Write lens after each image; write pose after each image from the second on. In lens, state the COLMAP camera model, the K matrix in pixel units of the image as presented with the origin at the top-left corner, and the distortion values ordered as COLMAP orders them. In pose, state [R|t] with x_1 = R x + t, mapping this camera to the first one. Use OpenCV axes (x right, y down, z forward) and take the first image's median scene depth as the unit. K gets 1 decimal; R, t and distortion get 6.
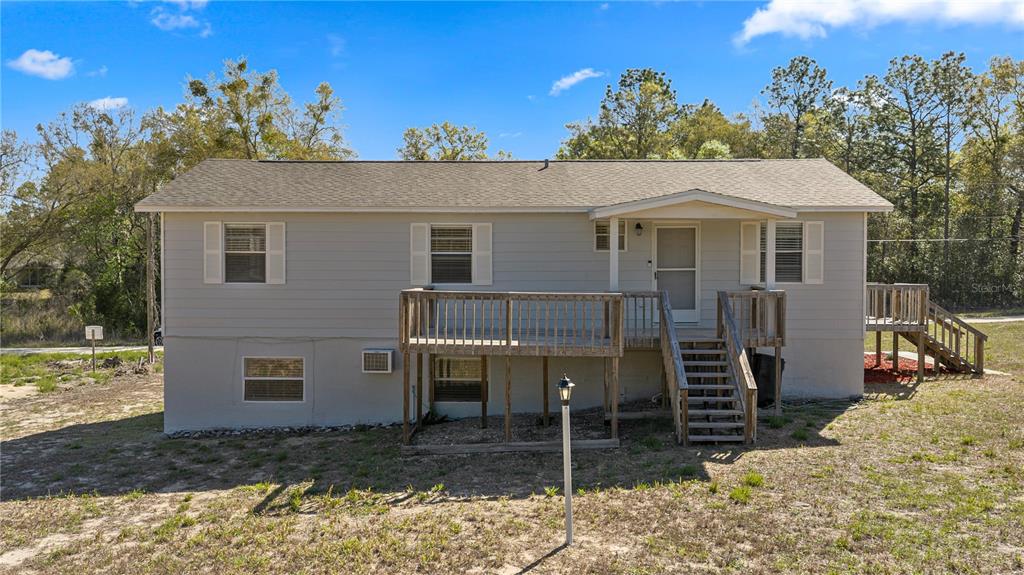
lens RADIAL K [[863.9, 0, 511.5], [0, 863.9, 286.3], [0, 0, 1]] dist [0.020713, -0.001983]
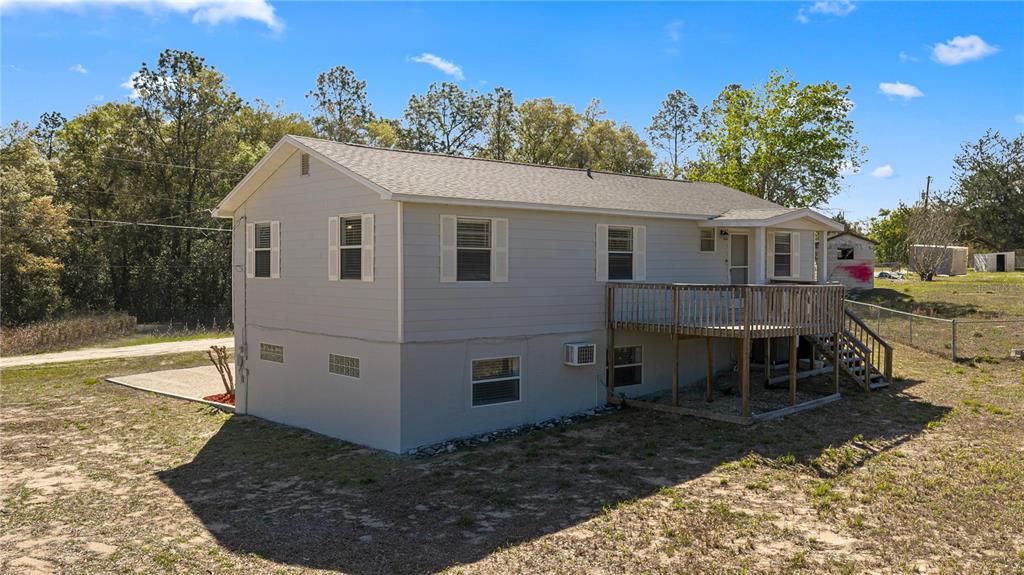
lens RADIAL K [[863.9, 0, 516.2], [0, 863.9, 288.4], [0, 0, 1]] dist [0.020713, -0.001983]
pose [[0.734816, -0.016306, 0.678070, -0.913245], [0.011690, 0.999867, 0.011376, -0.006268], [-0.678165, -0.000433, 0.734909, 0.276210]]
